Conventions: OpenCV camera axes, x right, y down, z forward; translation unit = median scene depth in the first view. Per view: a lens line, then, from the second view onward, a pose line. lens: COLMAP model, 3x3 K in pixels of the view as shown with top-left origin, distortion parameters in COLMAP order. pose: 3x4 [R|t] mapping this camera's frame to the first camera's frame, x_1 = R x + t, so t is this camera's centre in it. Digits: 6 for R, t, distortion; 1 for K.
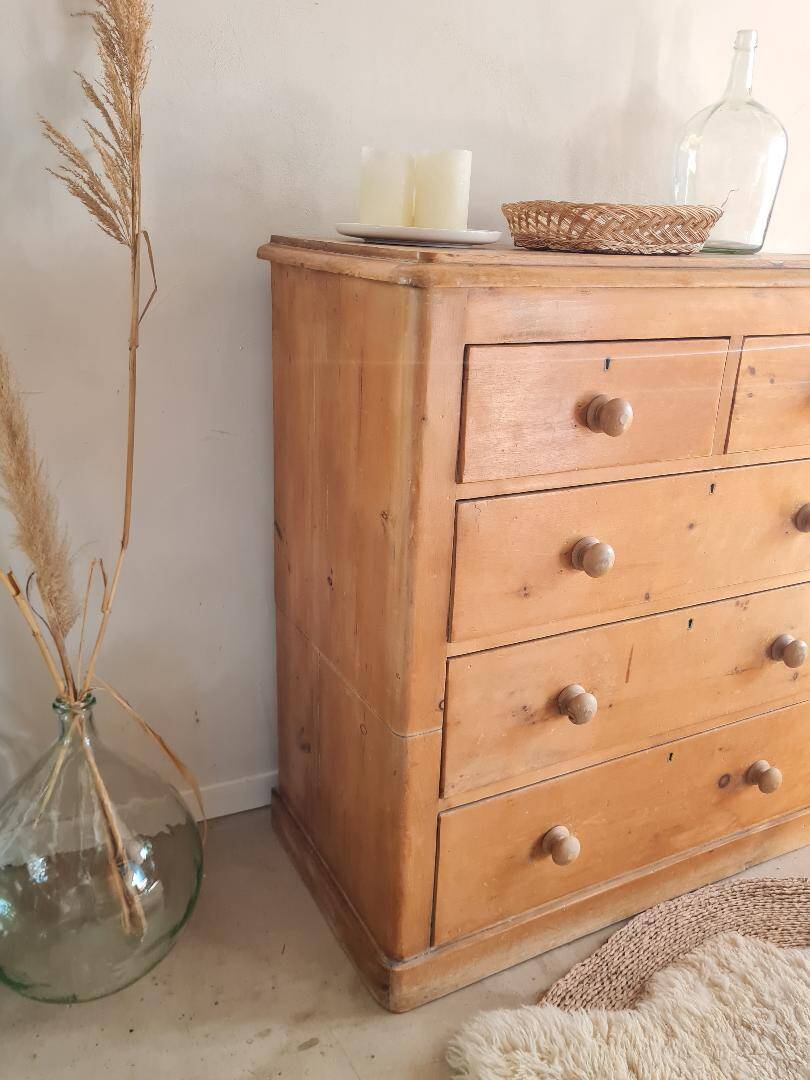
lens RADIAL K [[882.0, 0, 409.2], [0, 882.0, 541.5], [0, 0, 1]] dist [0.043092, -0.038451]
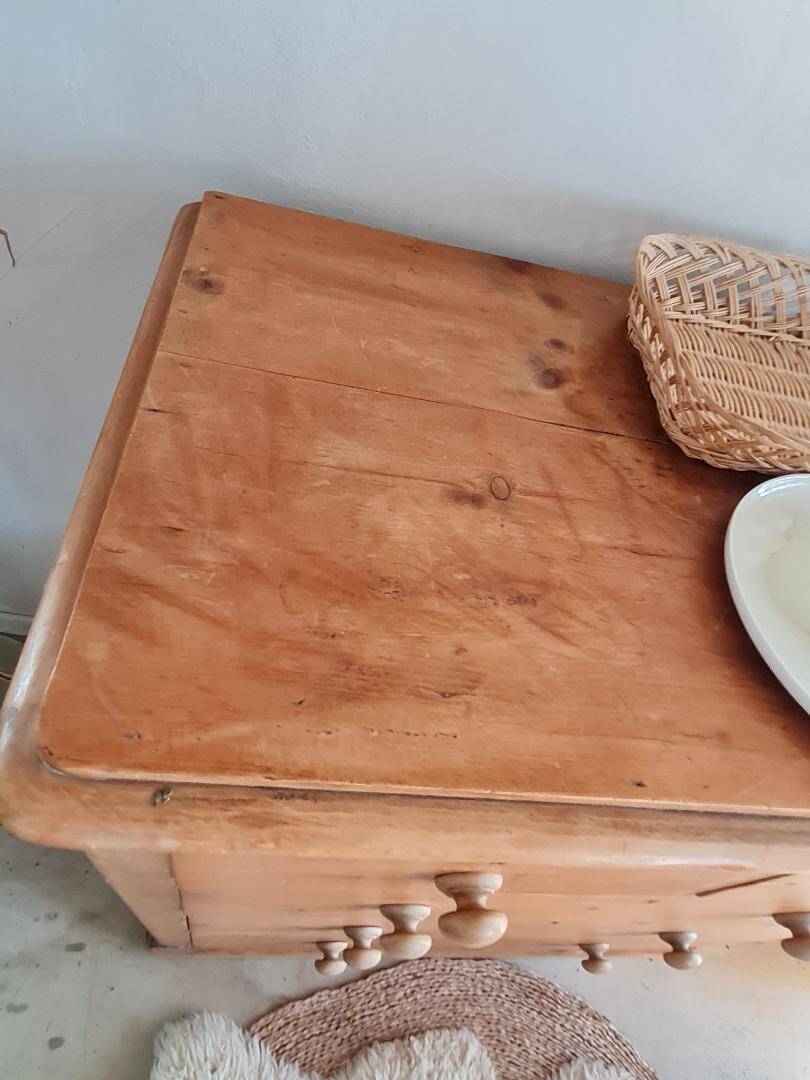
lens RADIAL K [[641.5, 0, 383.4], [0, 641.5, 531.4], [0, 0, 1]] dist [0.005675, 0.002763]
pose [[0.871212, 0.467868, -0.148626, 0.112313], [-0.328099, 0.780152, 0.532648, -0.459330], [0.365160, -0.415285, 0.833185, 0.642894]]
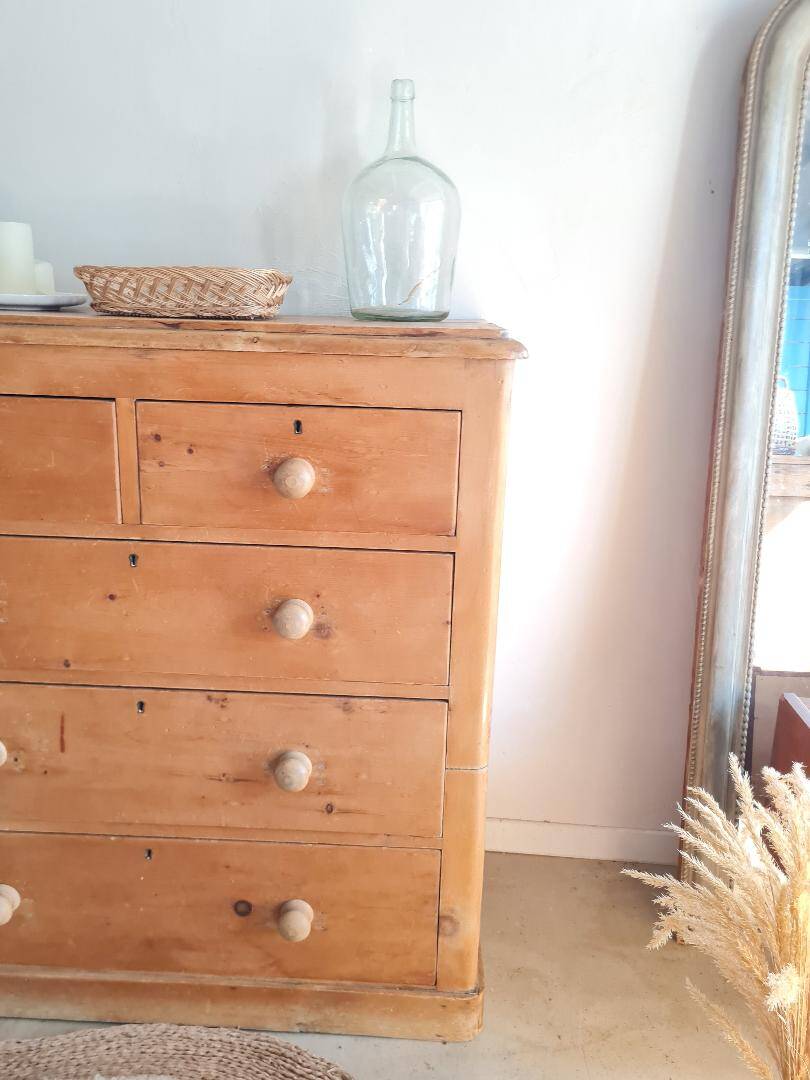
lens RADIAL K [[882.0, 0, 389.8], [0, 882.0, 545.0], [0, 0, 1]] dist [0.043092, -0.038451]
pose [[0.863016, 0.119714, -0.490788, 1.023623], [-0.164612, 0.985133, -0.049162, -0.073796], [0.477605, 0.123217, 0.869891, 0.316405]]
